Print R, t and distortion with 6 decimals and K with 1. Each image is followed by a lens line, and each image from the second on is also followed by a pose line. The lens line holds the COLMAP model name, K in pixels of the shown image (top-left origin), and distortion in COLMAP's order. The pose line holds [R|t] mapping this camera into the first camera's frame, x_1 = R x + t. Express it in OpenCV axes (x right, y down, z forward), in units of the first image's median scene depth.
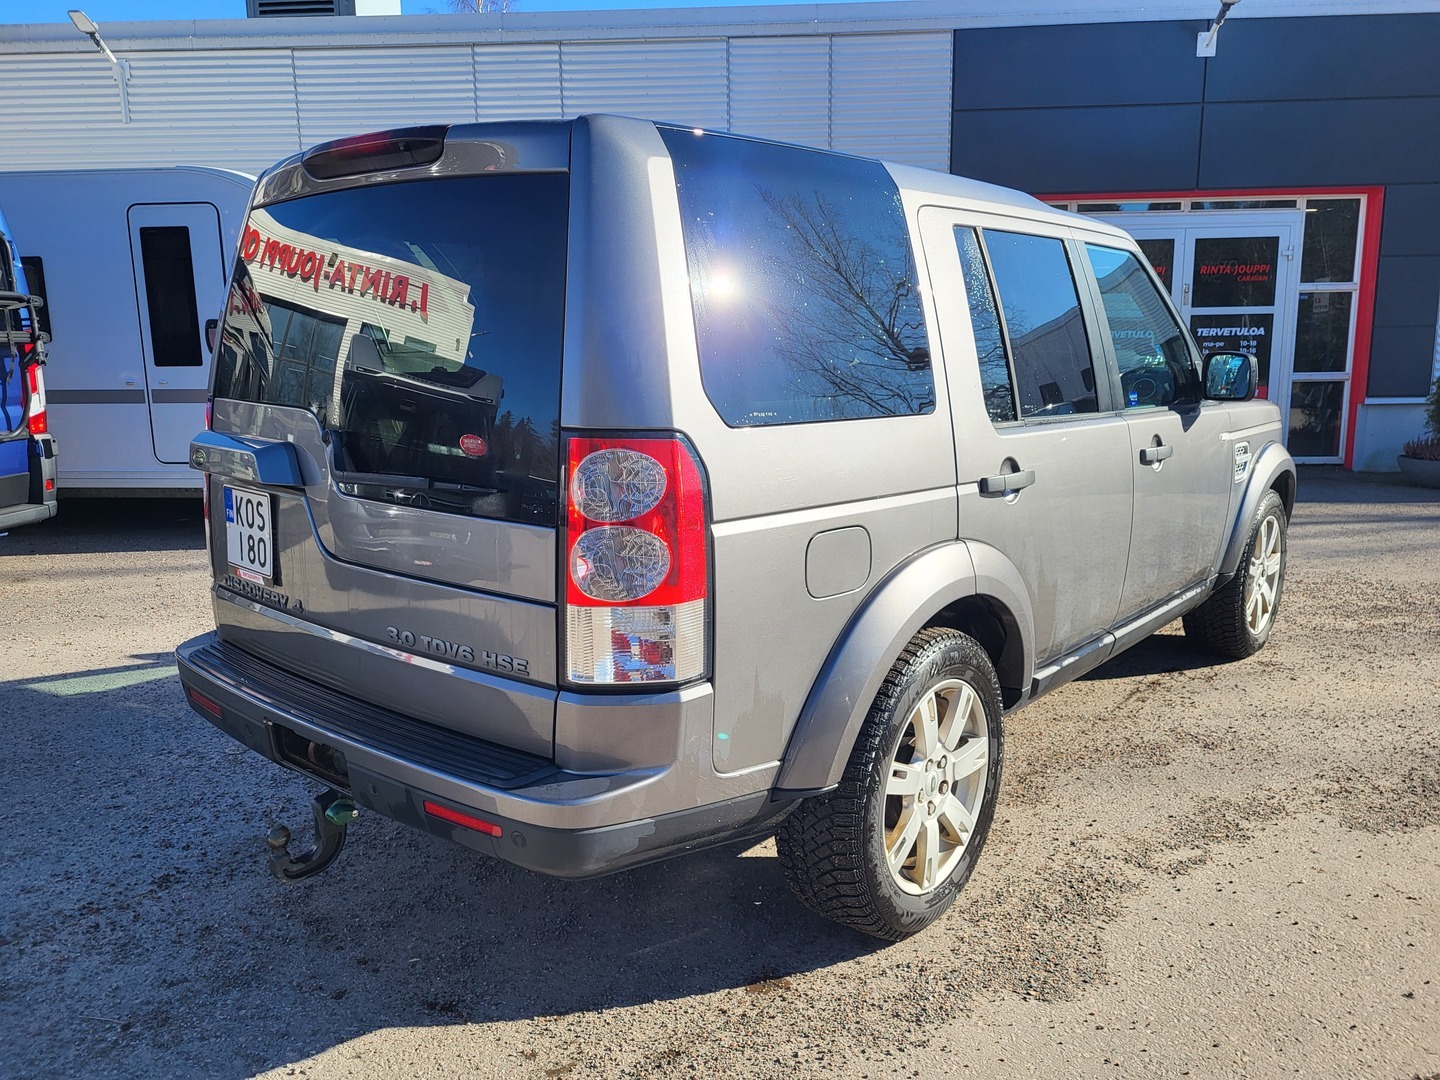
lens RADIAL K [[1078.9, 0, 720.0], [0, 1078.9, 540.0], [0, 0, 1]] dist [0.038192, 0.000369]
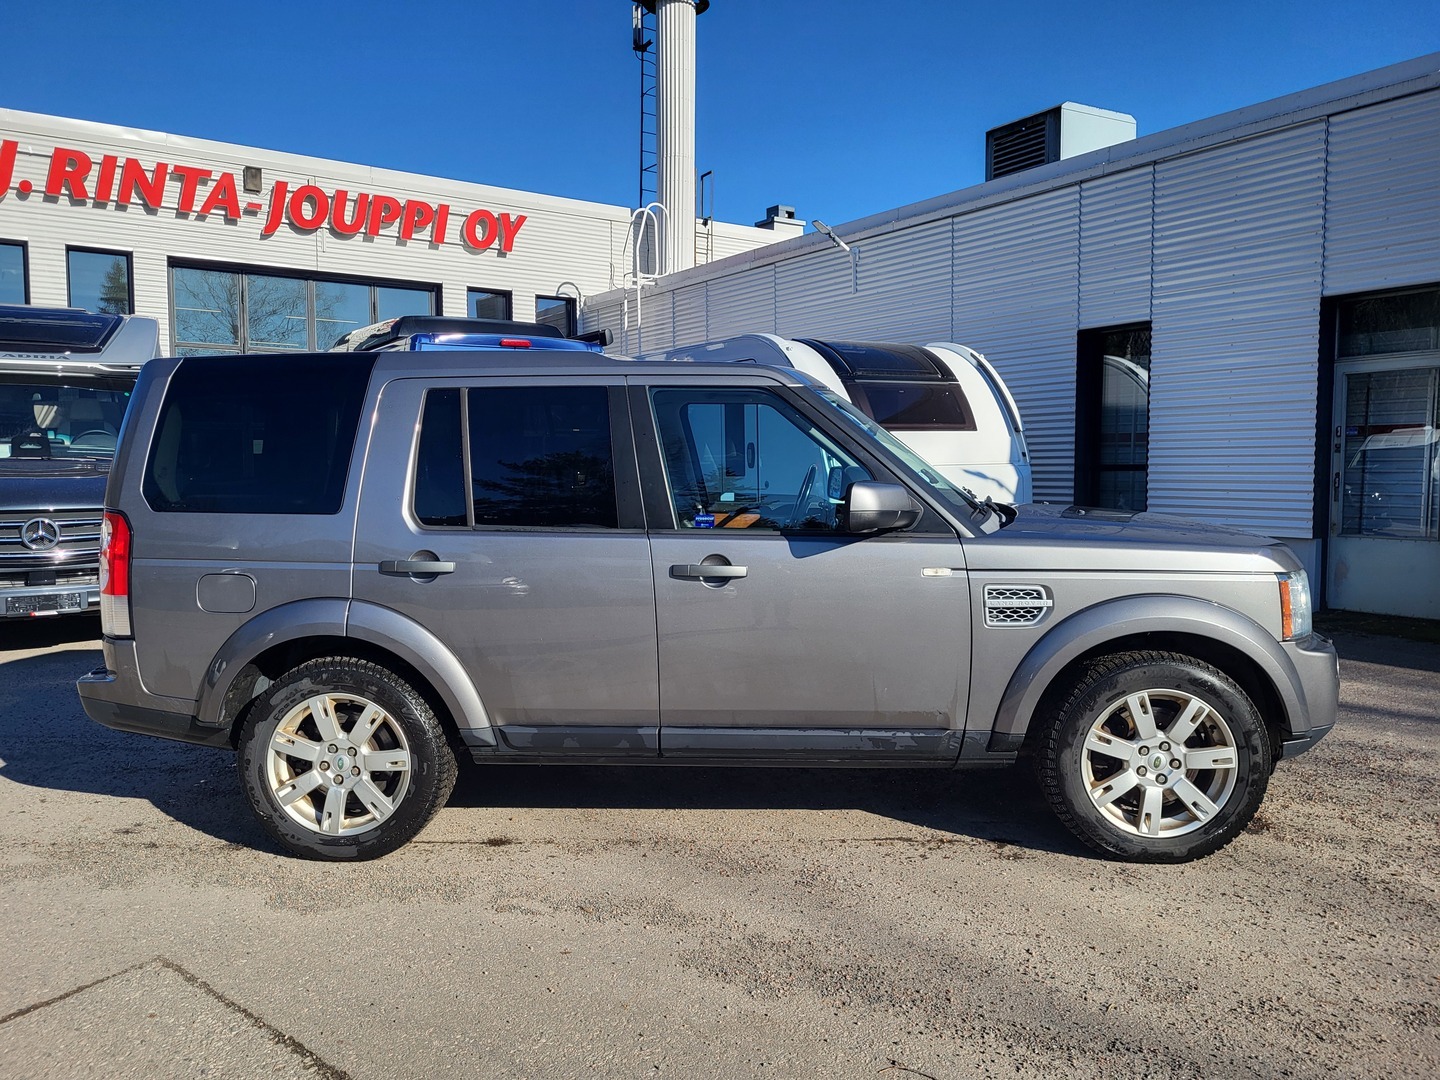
lens RADIAL K [[1078.9, 0, 720.0], [0, 1078.9, 540.0], [0, 0, 1]] dist [0.038192, 0.000369]
pose [[0.610984, 0.067063, -0.788797, 0.960024], [-0.143422, 0.989294, -0.026983, -0.063992], [0.778542, 0.129617, 0.614061, 0.261366]]
